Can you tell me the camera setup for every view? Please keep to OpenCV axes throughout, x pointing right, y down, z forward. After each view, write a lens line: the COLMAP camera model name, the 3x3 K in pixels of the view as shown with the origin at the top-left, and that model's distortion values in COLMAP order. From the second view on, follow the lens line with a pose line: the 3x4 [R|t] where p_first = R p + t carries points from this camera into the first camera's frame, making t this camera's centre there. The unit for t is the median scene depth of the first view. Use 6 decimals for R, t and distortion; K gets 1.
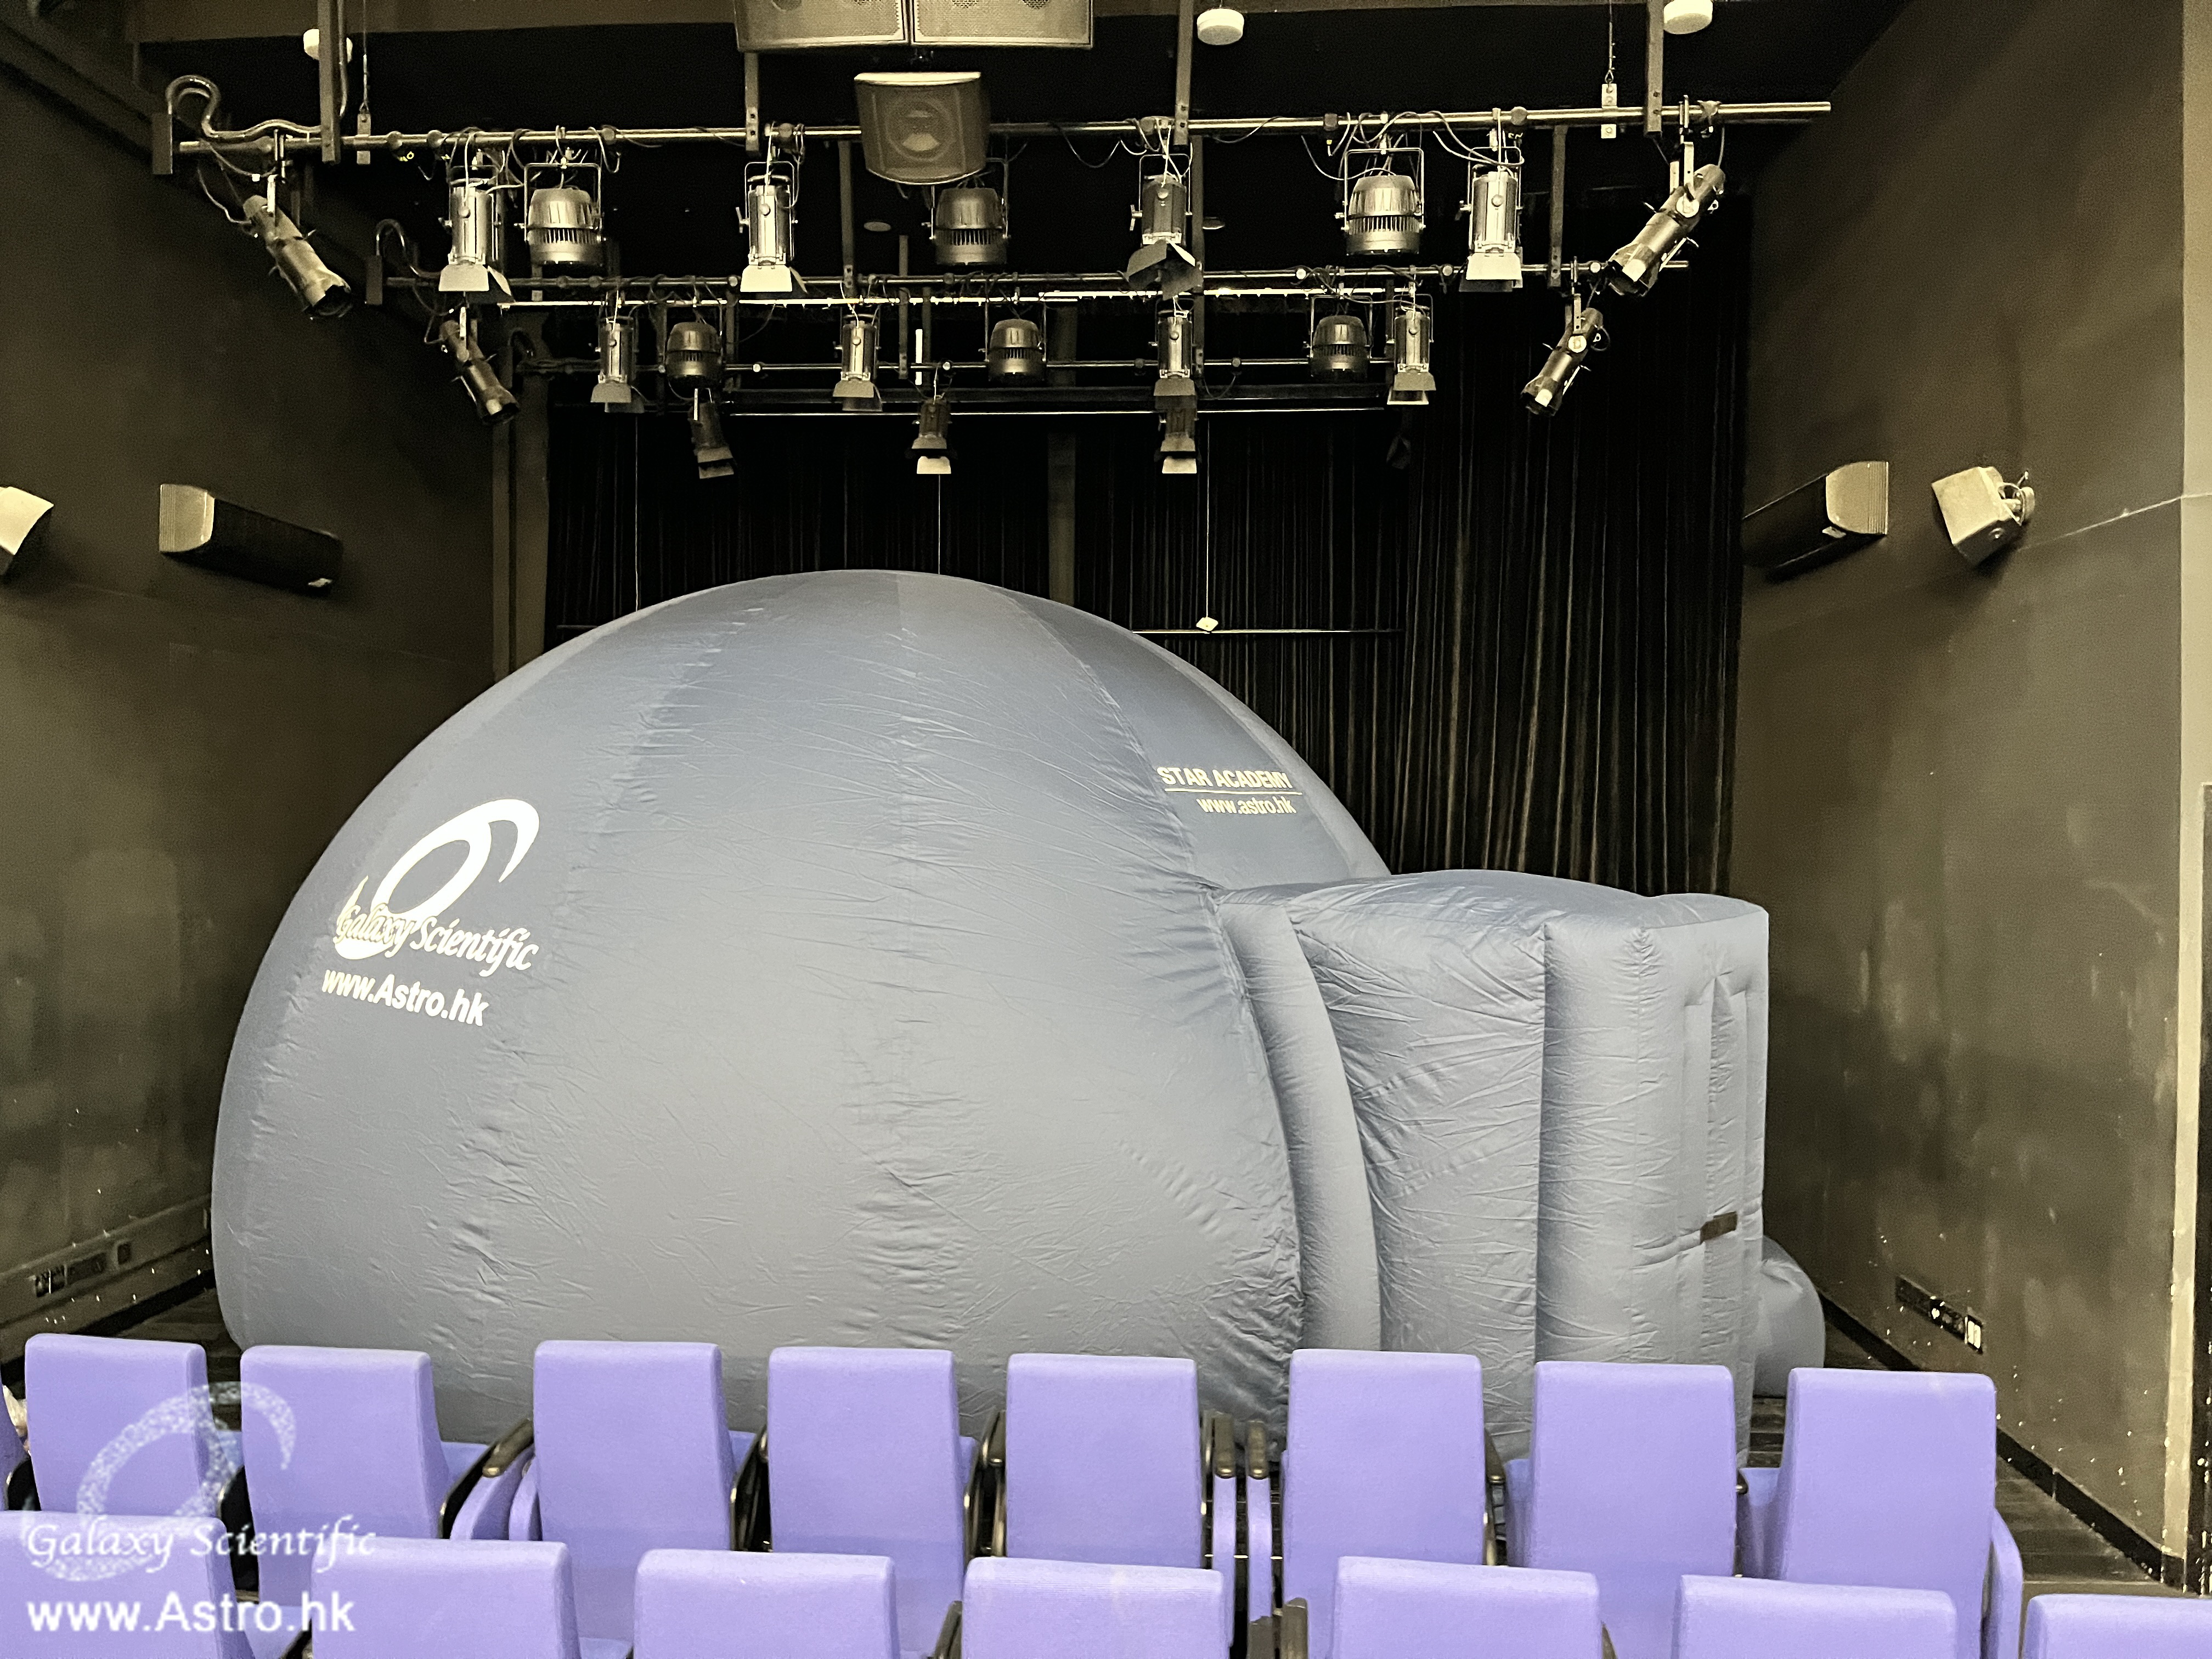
lens RADIAL K [[1665.4, 0, 1106.0], [0, 1665.4, 829.5], [0, 0, 1]] dist [-0.051700, 0.001198]
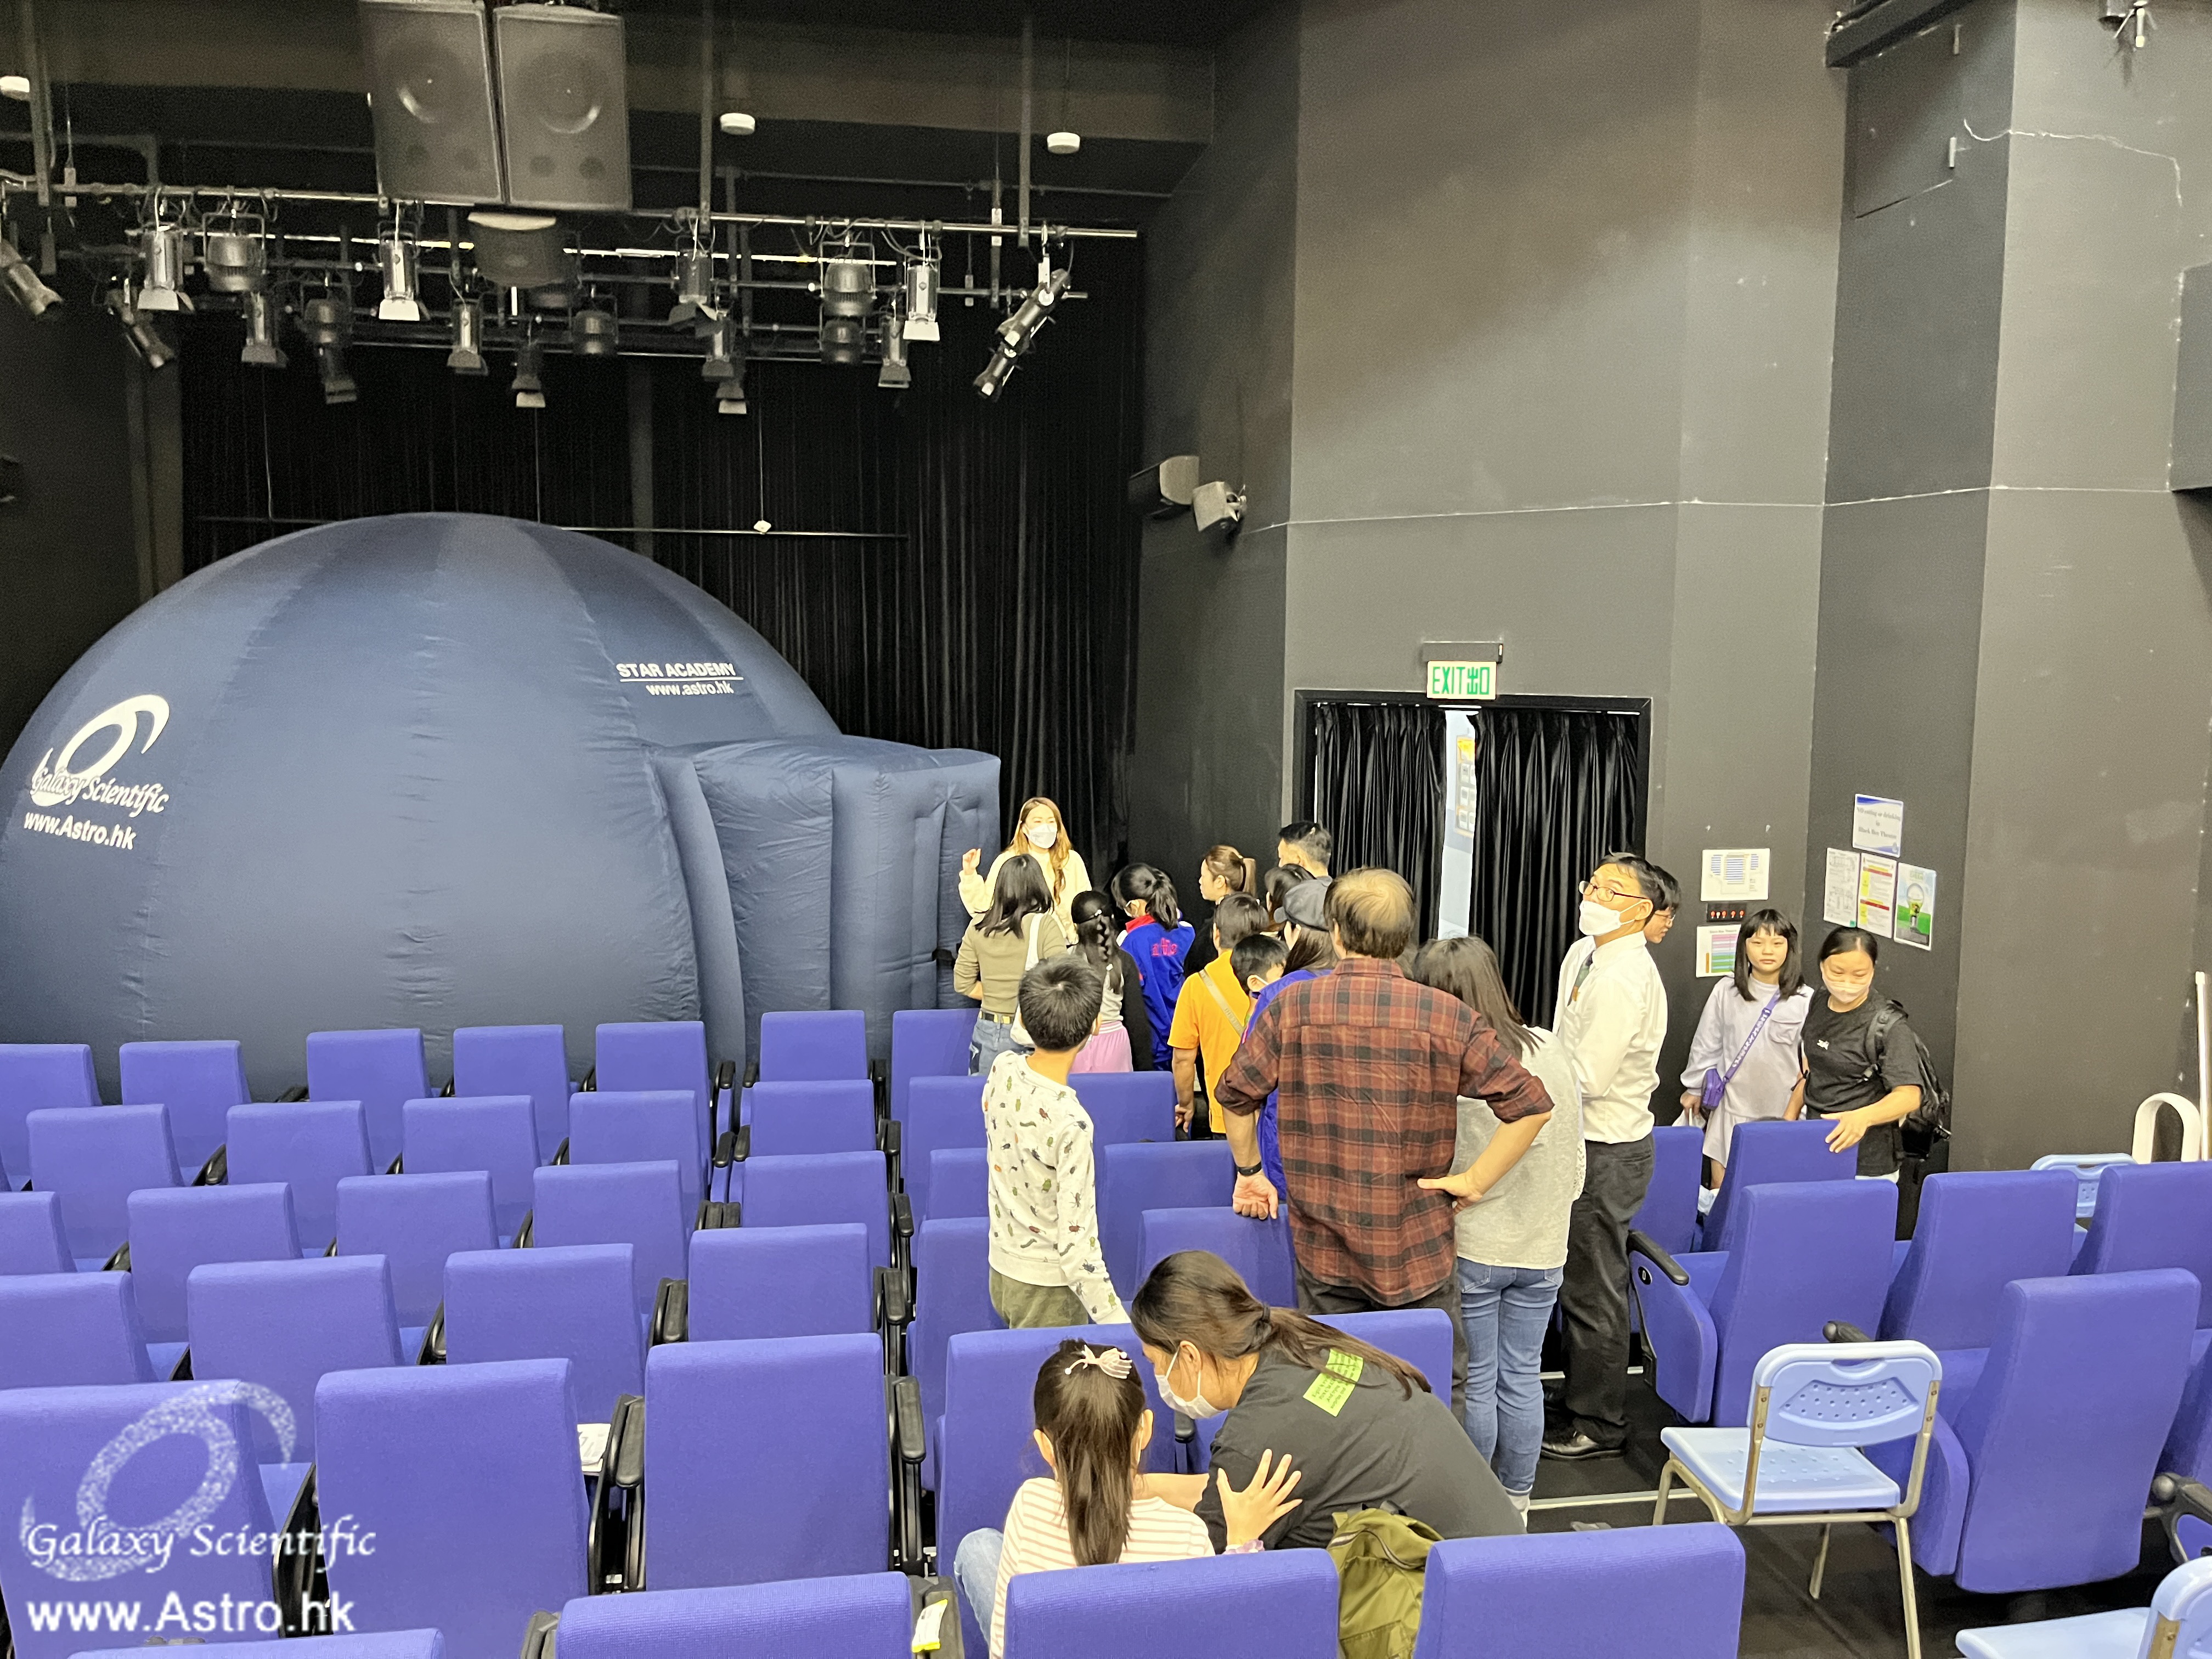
lens RADIAL K [[1670.9, 0, 1104.8], [0, 1670.9, 796.1], [0, 0, 1]] dist [0.070038, -0.136226]
pose [[0.975821, -0.021838, 0.217479, 0.054035], [0.002466, 0.996033, 0.088951, -0.052830], [-0.218559, -0.086264, 0.972003, -0.529823]]
